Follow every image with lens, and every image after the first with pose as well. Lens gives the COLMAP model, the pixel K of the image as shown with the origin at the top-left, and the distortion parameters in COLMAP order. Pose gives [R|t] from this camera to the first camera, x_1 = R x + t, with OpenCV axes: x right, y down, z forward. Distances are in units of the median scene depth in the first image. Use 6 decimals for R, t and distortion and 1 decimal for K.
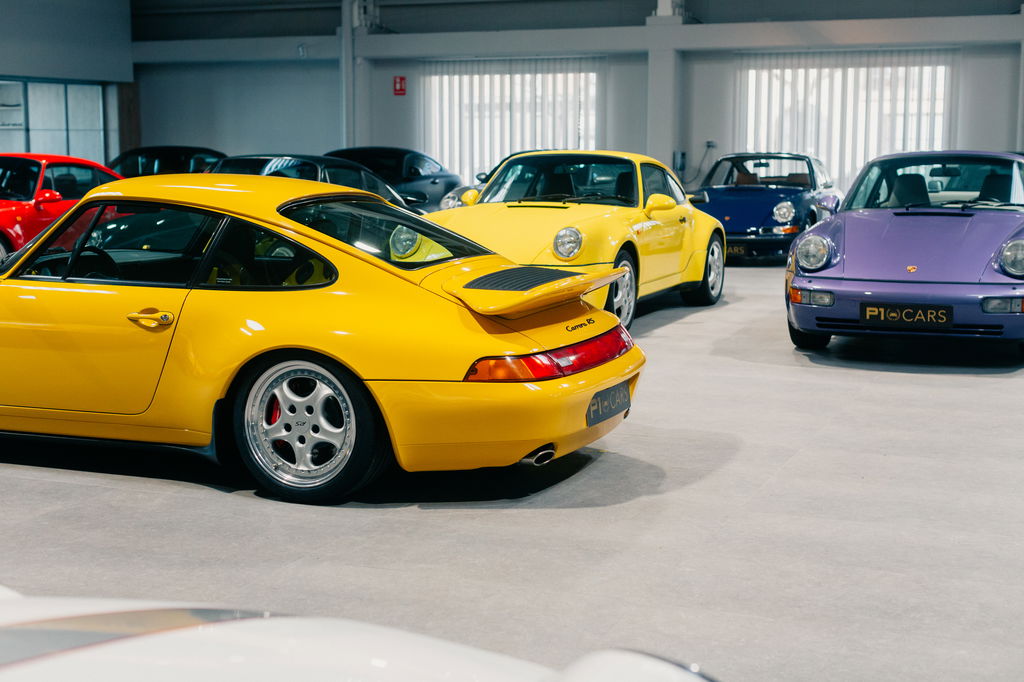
lens RADIAL K [[1490.2, 0, 512.0], [0, 1490.2, 341.0], [0, 0, 1]] dist [-0.013988, -0.049885]
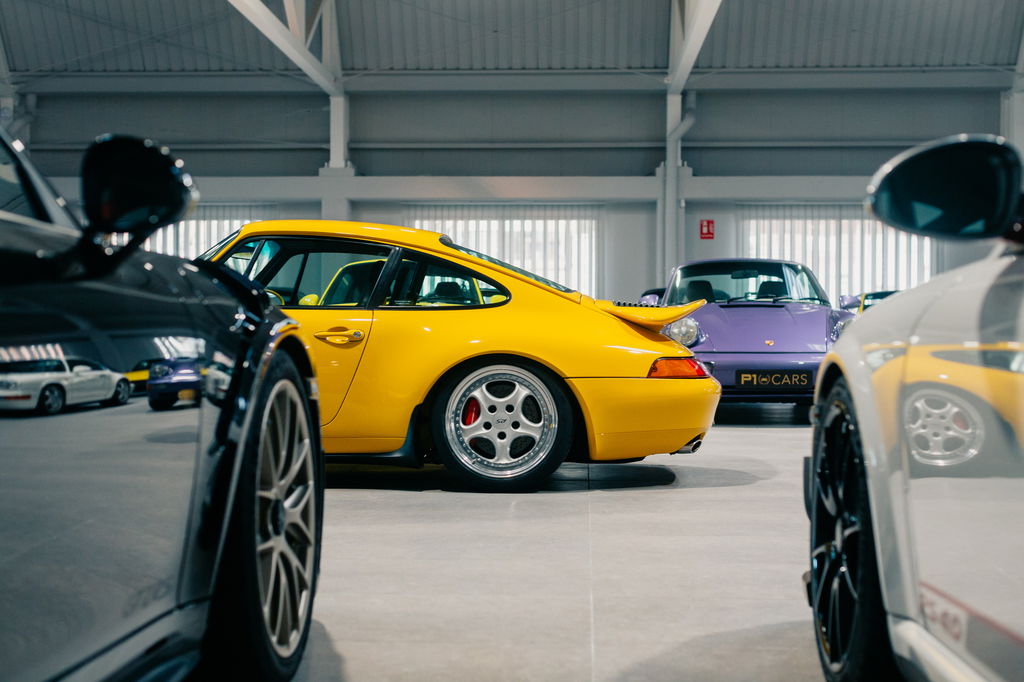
lens RADIAL K [[1517.6, 0, 512.0], [0, 1517.6, 341.0], [0, 0, 1]] dist [-0.029973, 0.051208]
pose [[0.933175, 0.001565, 0.359418, -0.544992], [0.045927, 0.991274, -0.123557, 0.136901], [-0.356475, 0.131808, 0.924961, -0.075073]]
